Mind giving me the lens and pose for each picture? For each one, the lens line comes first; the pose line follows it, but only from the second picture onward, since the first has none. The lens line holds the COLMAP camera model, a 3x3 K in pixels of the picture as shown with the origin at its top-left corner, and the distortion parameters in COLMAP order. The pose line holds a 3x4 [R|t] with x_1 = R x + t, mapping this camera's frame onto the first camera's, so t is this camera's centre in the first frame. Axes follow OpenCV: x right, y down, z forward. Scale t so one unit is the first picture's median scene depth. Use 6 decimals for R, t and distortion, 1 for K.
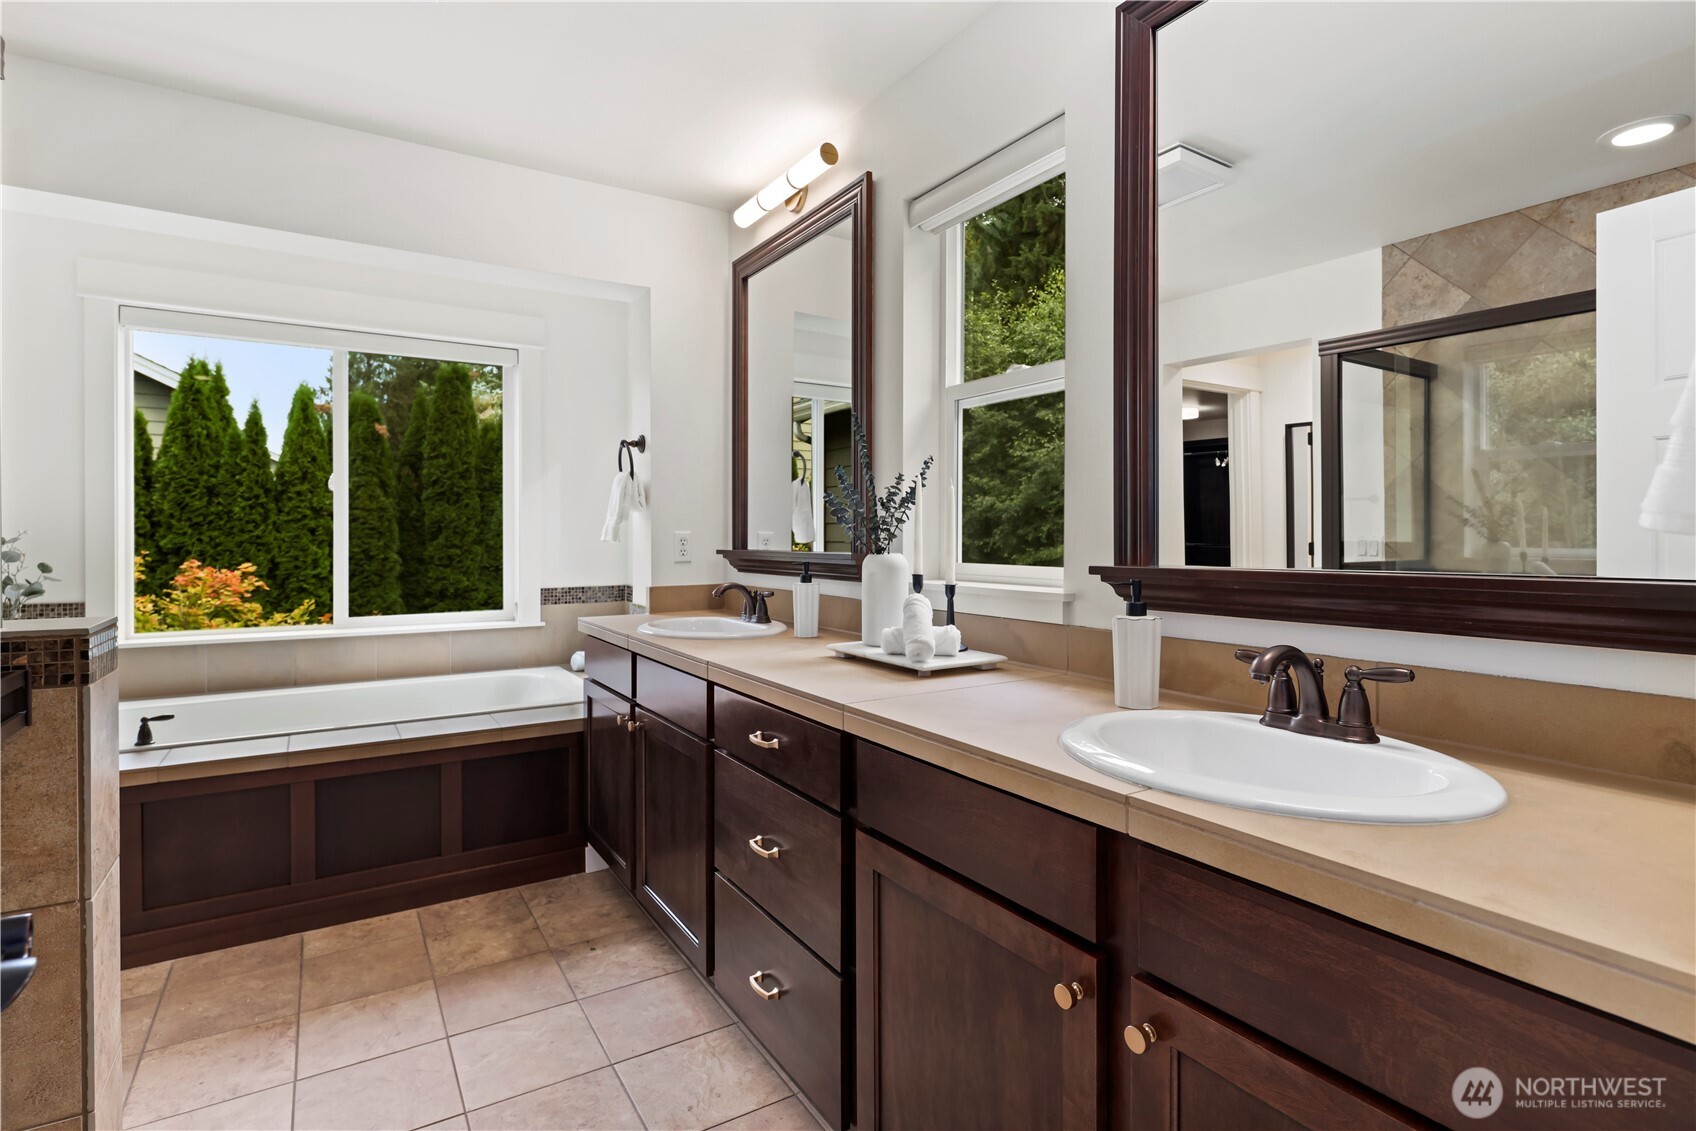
lens RADIAL K [[840.0, 0, 843.0], [0, 840.0, 540.7], [0, 0, 1]] dist [0.002165, 0.000713]
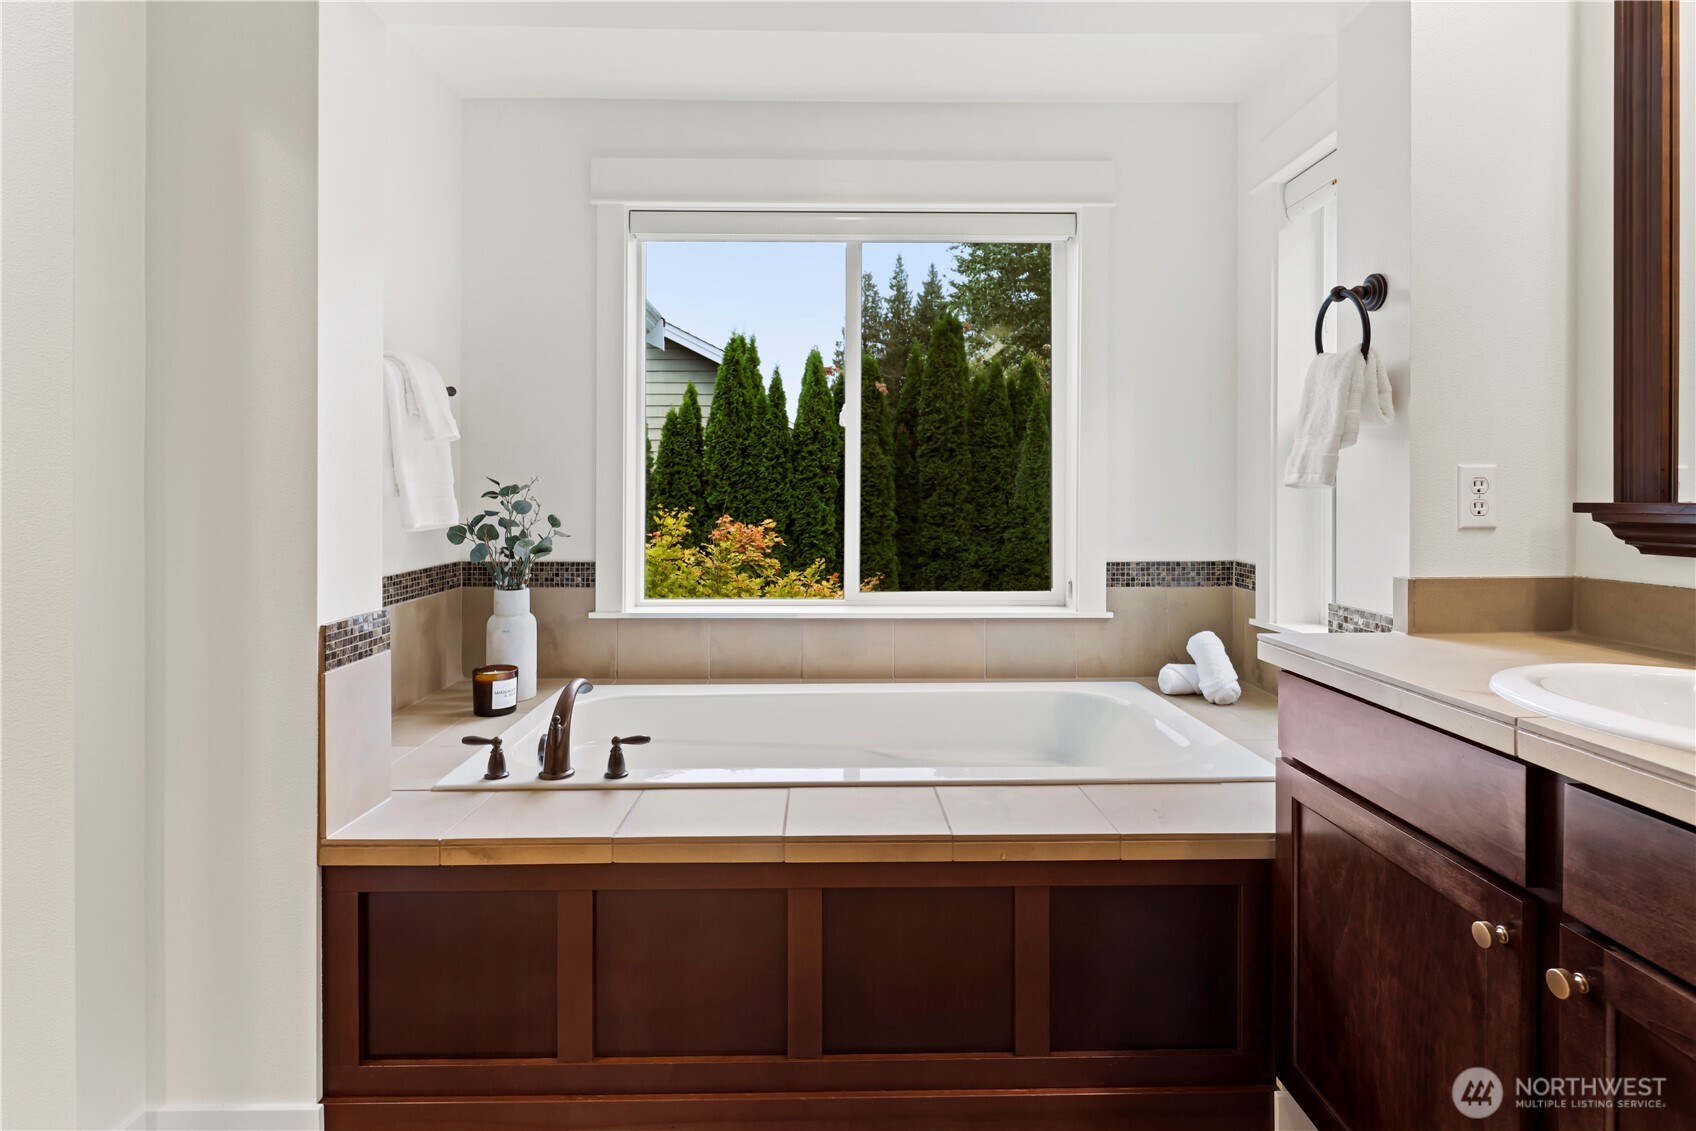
lens RADIAL K [[845.2, 0, 846.2], [0, 845.2, 501.2], [0, 0, 1]] dist [-0.000365, -0.000155]
pose [[0.860417, 0.002426, -0.509584, -0.088530], [-0.002790, 0.999996, 0.000049, 0.003865], [0.509582, 0.001379, 0.860421, 0.141363]]
